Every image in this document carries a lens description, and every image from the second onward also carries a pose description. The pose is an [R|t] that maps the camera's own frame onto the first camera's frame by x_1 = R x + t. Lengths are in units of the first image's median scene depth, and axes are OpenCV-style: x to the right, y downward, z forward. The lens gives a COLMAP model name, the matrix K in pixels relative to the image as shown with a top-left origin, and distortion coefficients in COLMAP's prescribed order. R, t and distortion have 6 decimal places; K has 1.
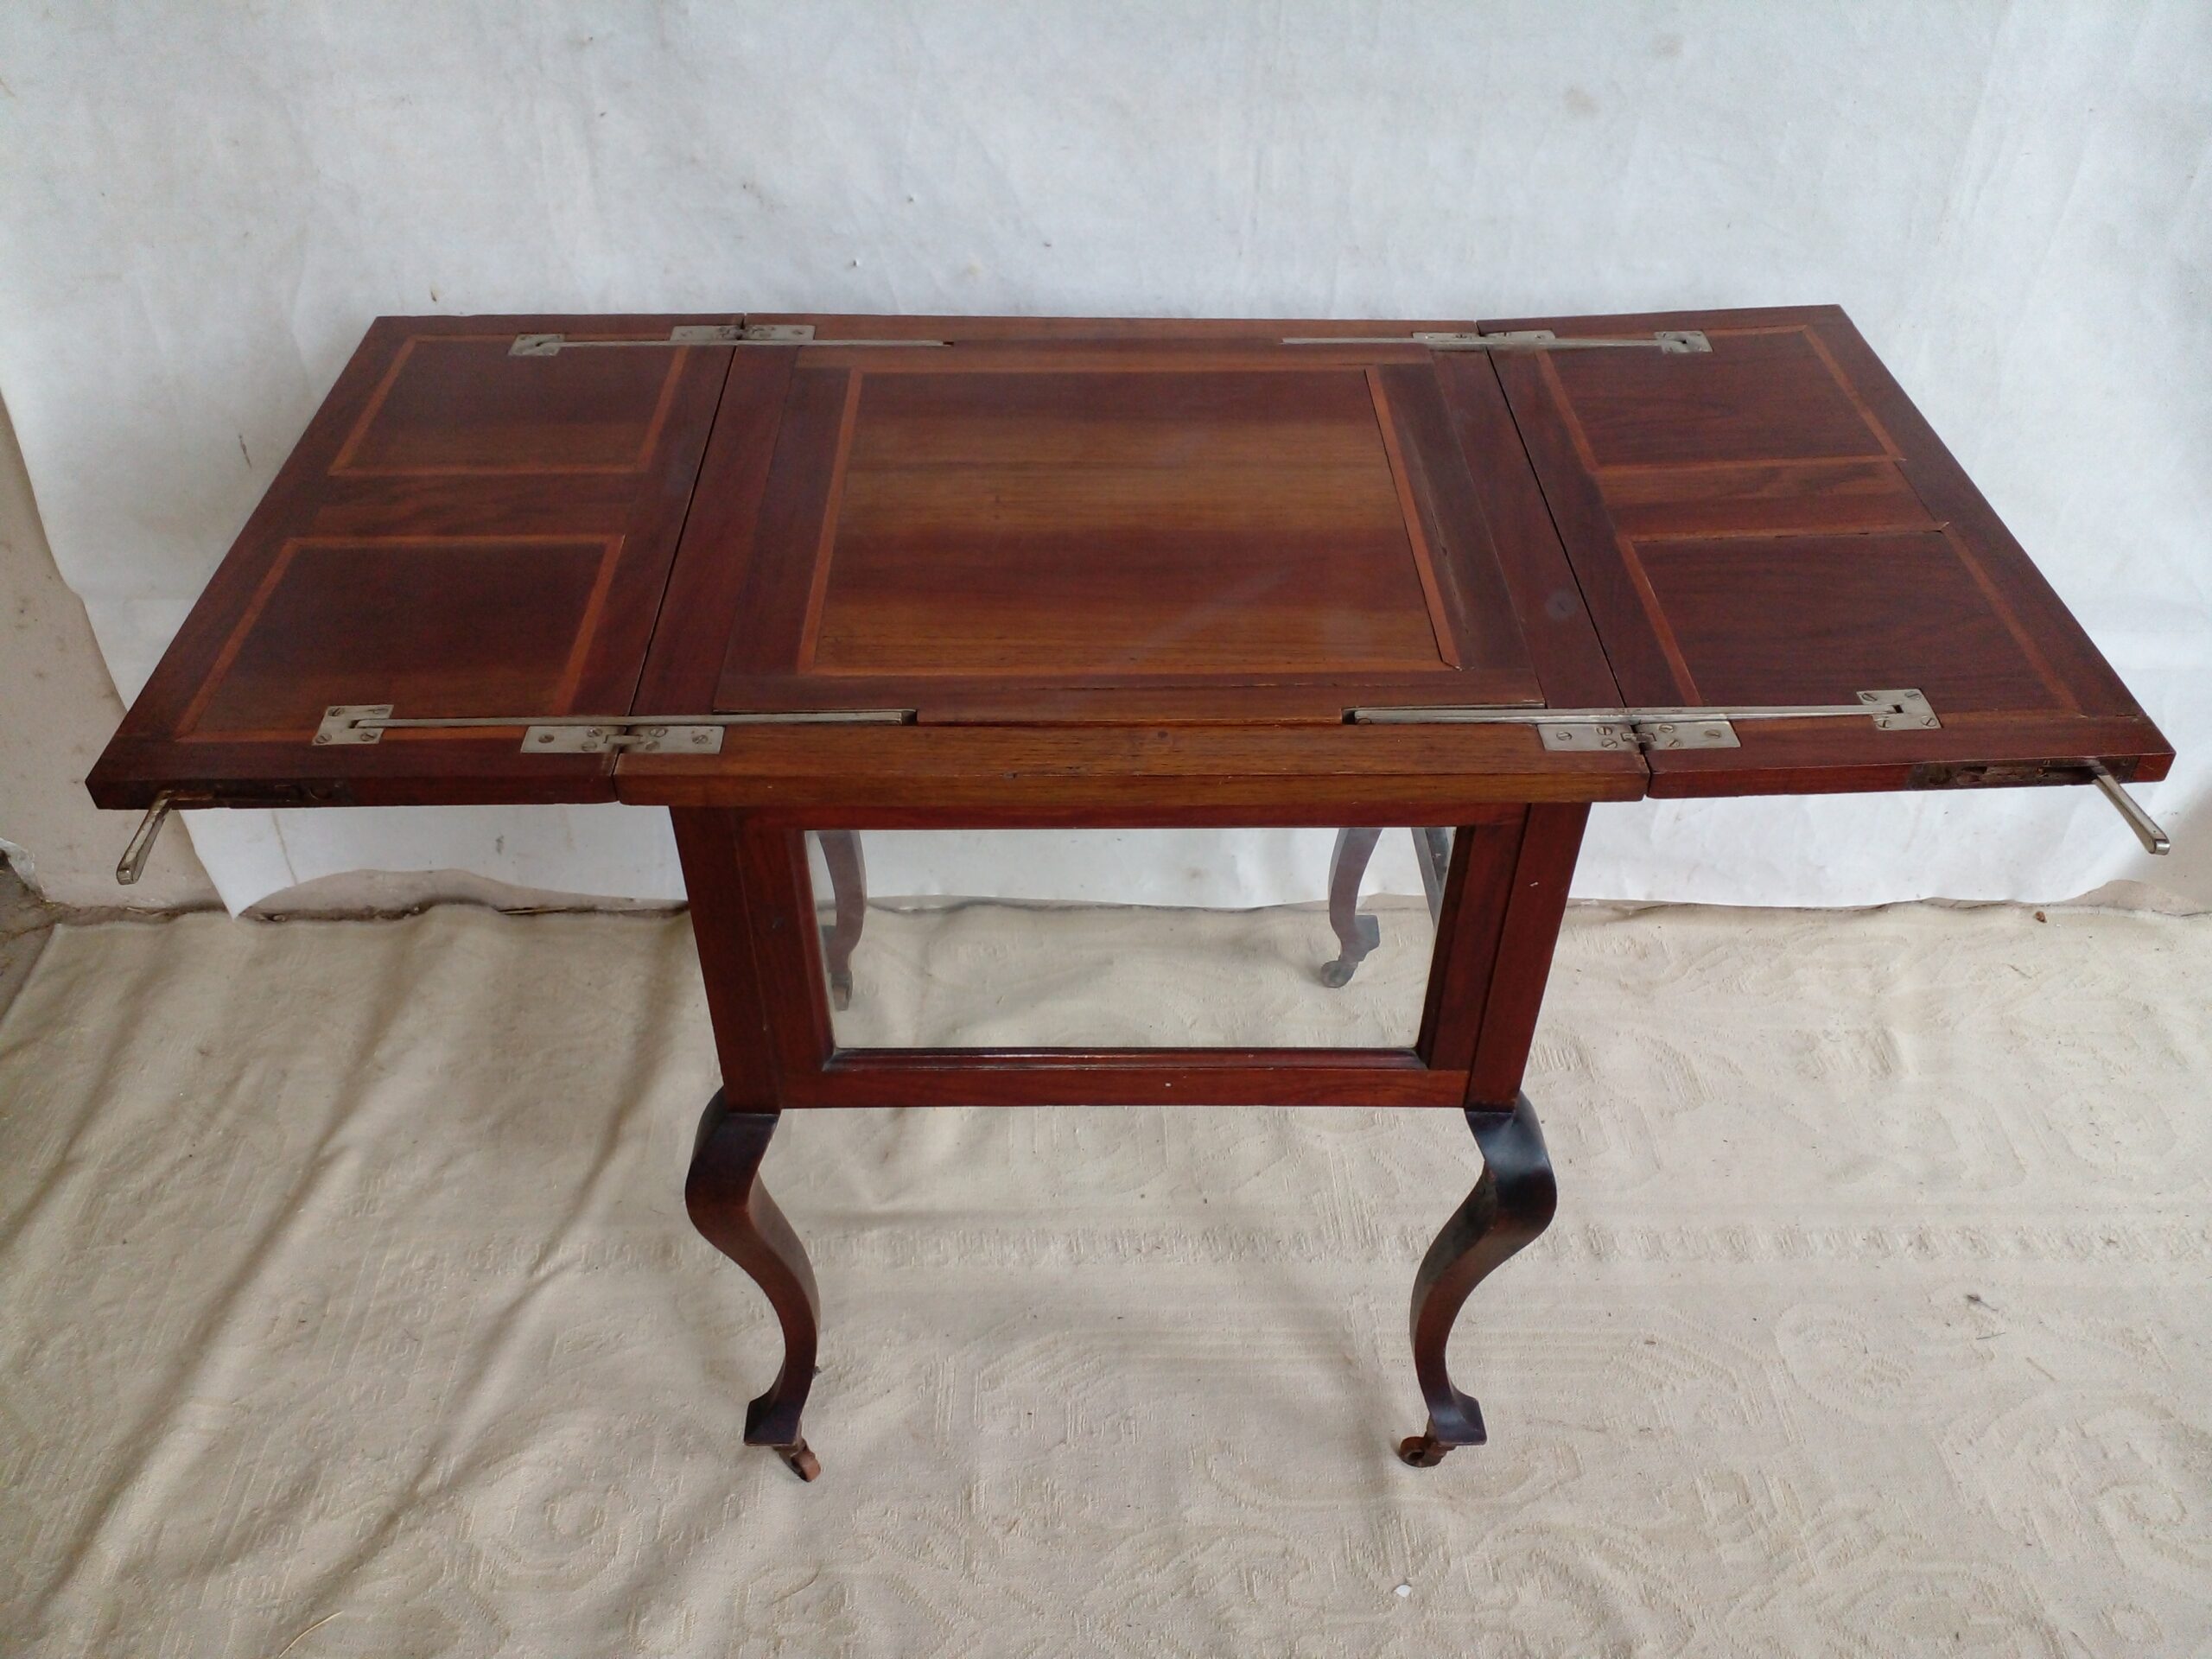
lens RADIAL K [[1791.5, 0, 1104.5], [0, 1791.5, 884.6], [0, 0, 1]] dist [0.006332, -0.020161]
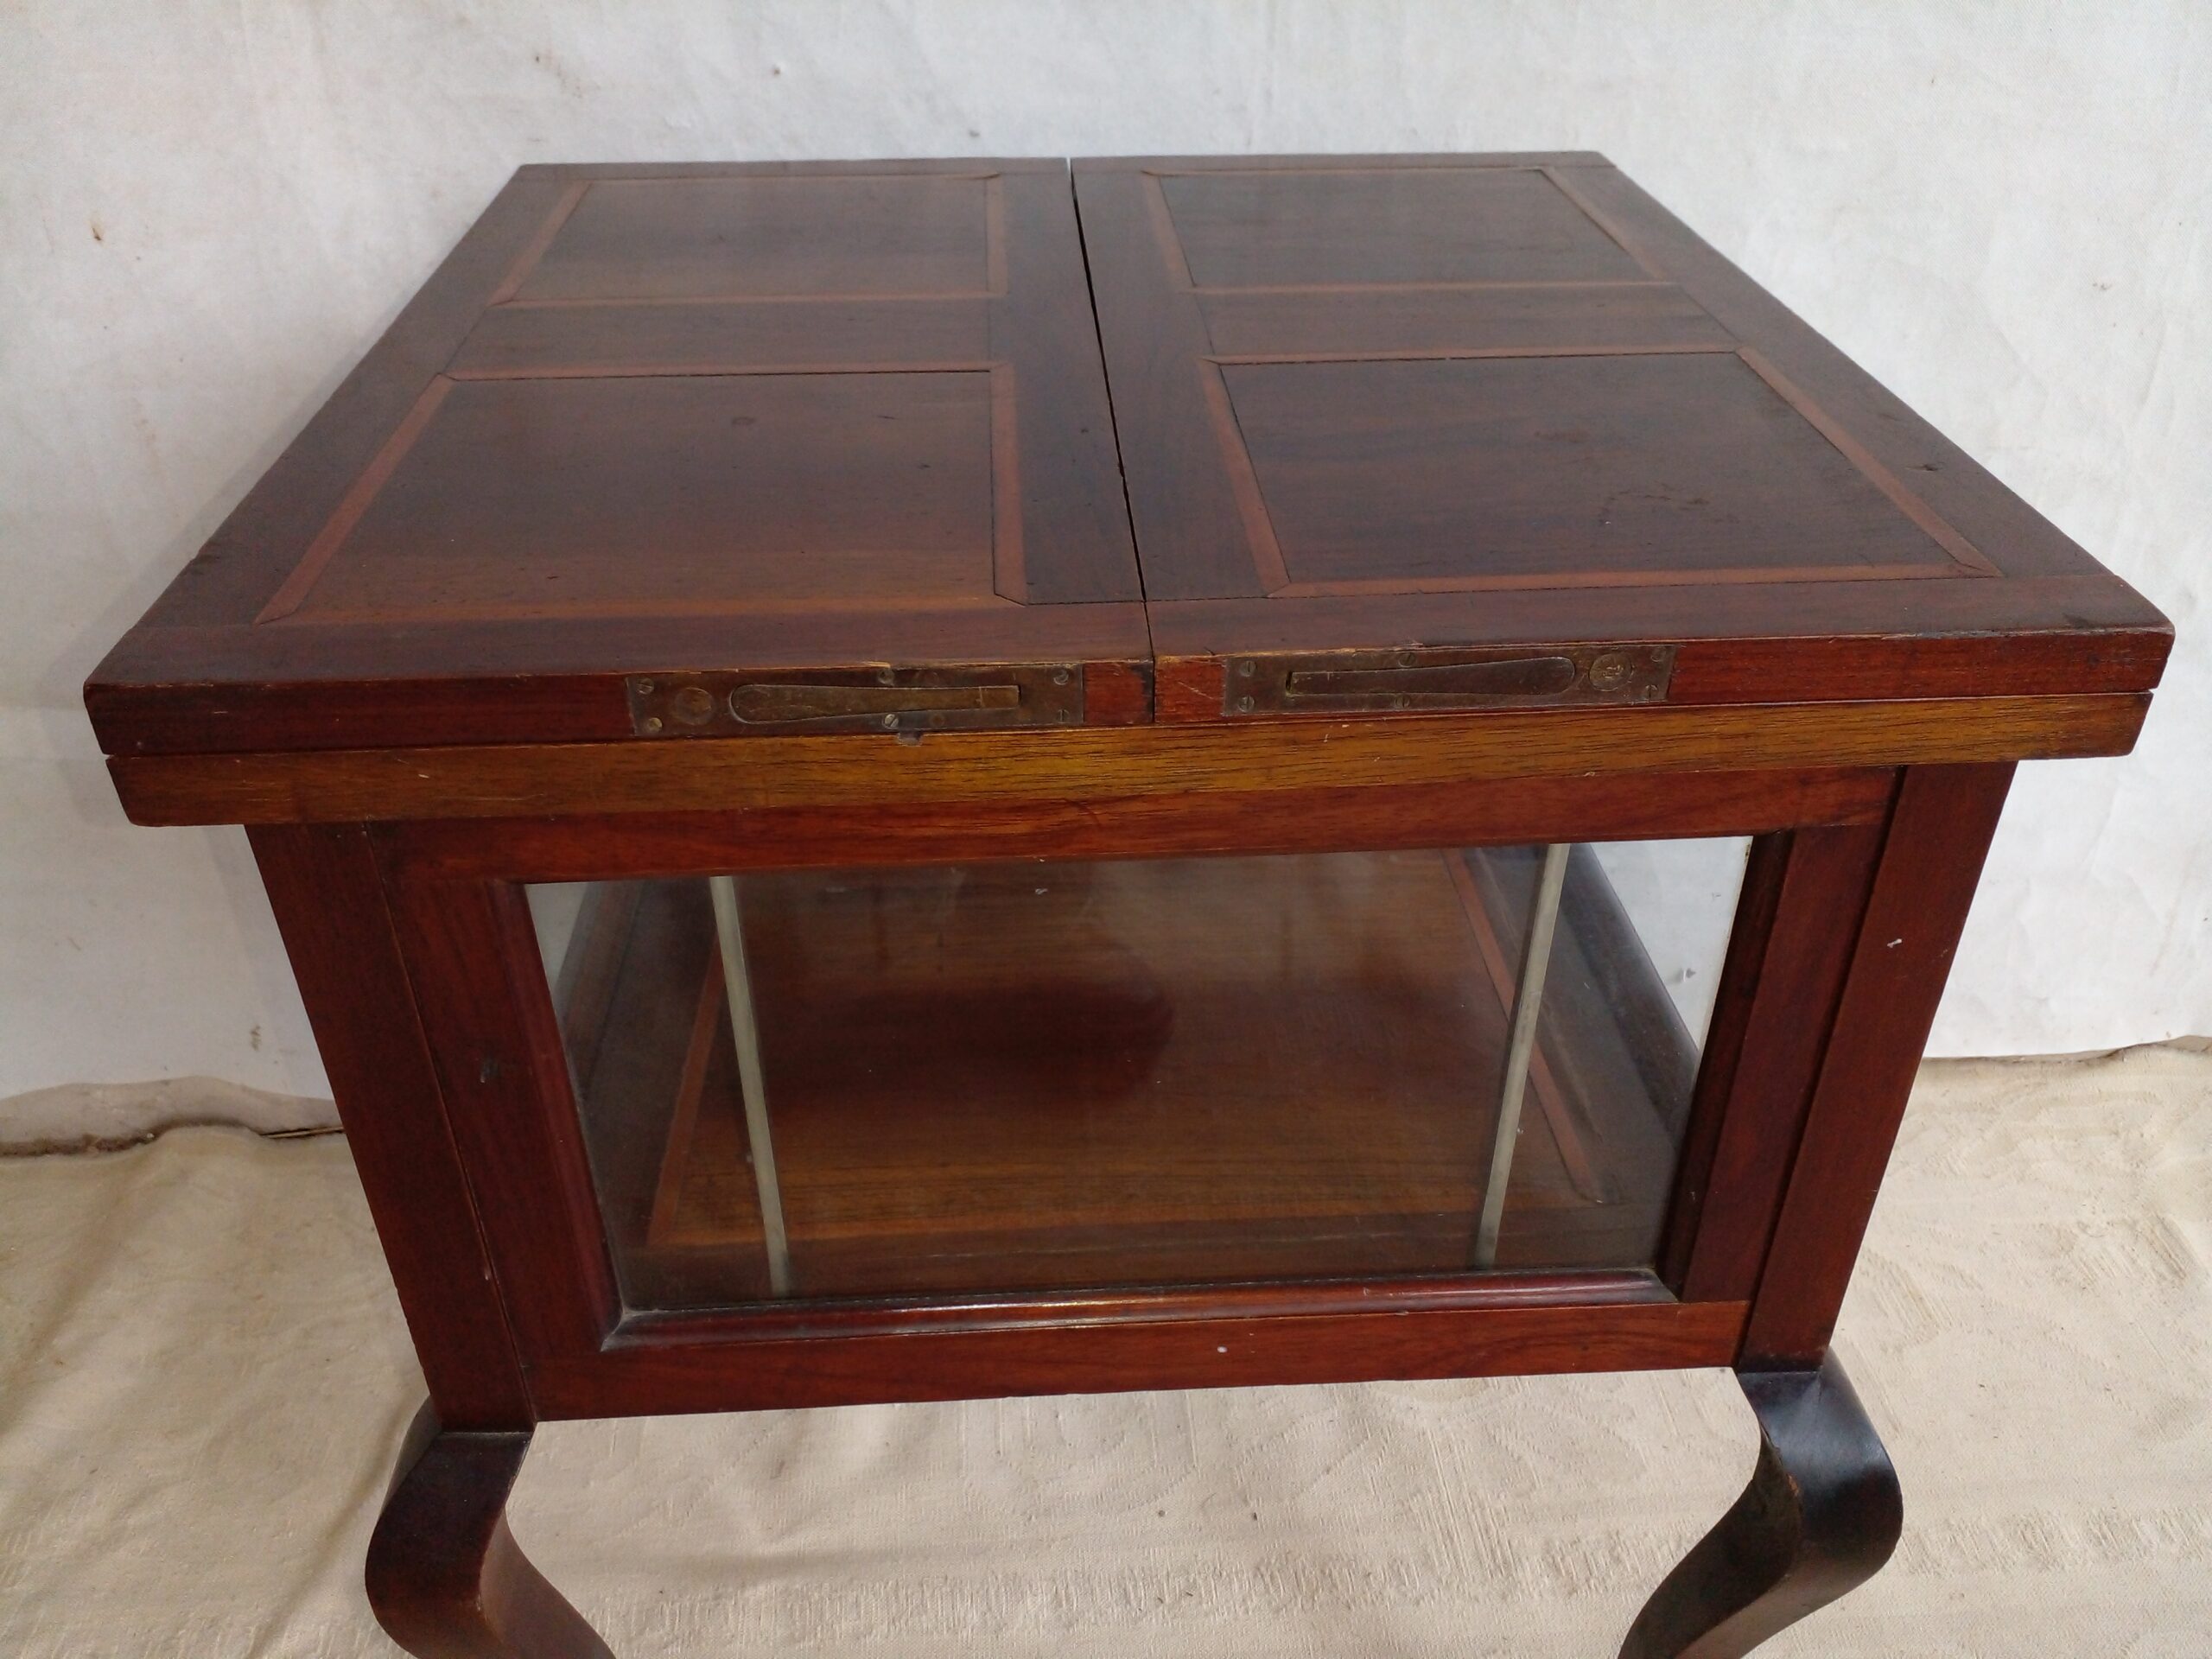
lens RADIAL K [[1791.5, 0, 1105.9], [0, 1791.5, 876.6], [0, 0, 1]] dist [0.006332, -0.020161]
pose [[0.999041, -0.037368, 0.022810, -0.006648], [0.040124, 0.989956, -0.135562, 0.031796], [-0.017516, 0.136347, 0.990506, 0.337214]]
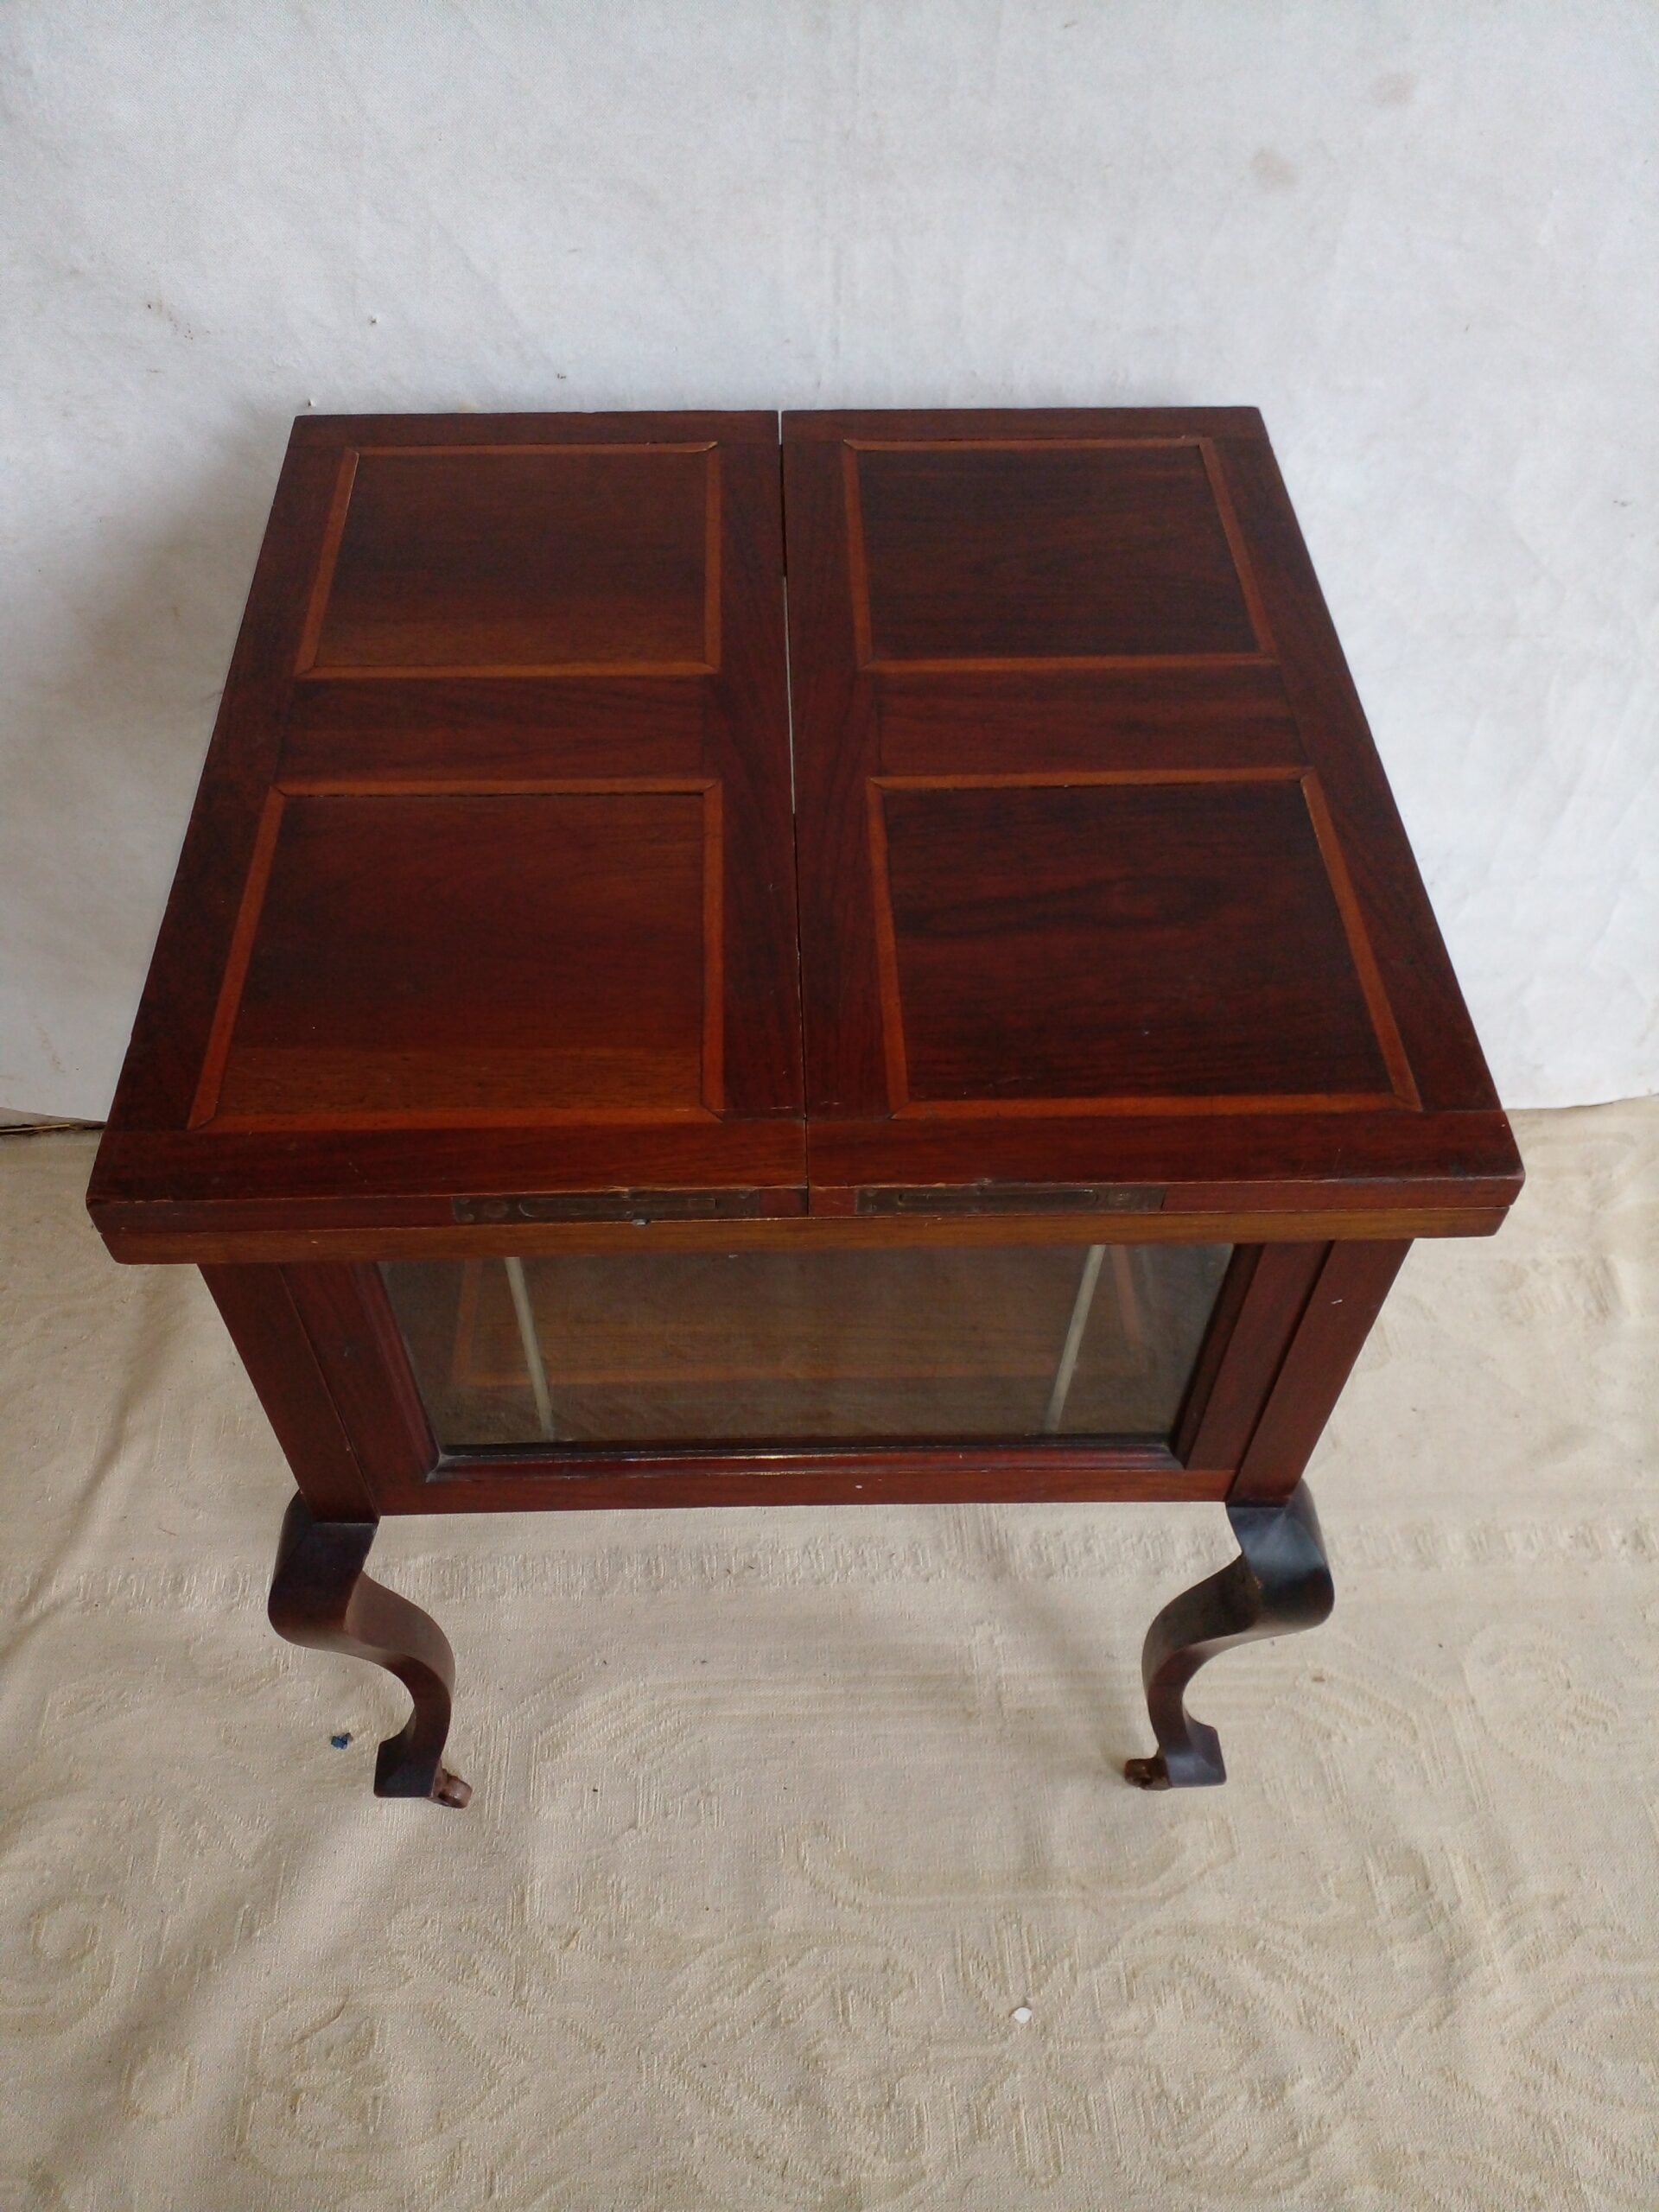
lens RADIAL K [[1791.5, 0, 795.6], [0, 1791.5, 1097.0], [0, 0, 1]] dist [0.006332, -0.020161]
pose [[0.999875, -0.015767, 0.001231, 0.060538], [0.015390, 0.987970, 0.153880, -0.169390], [-0.003642, -0.153842, 0.988089, 0.207147]]
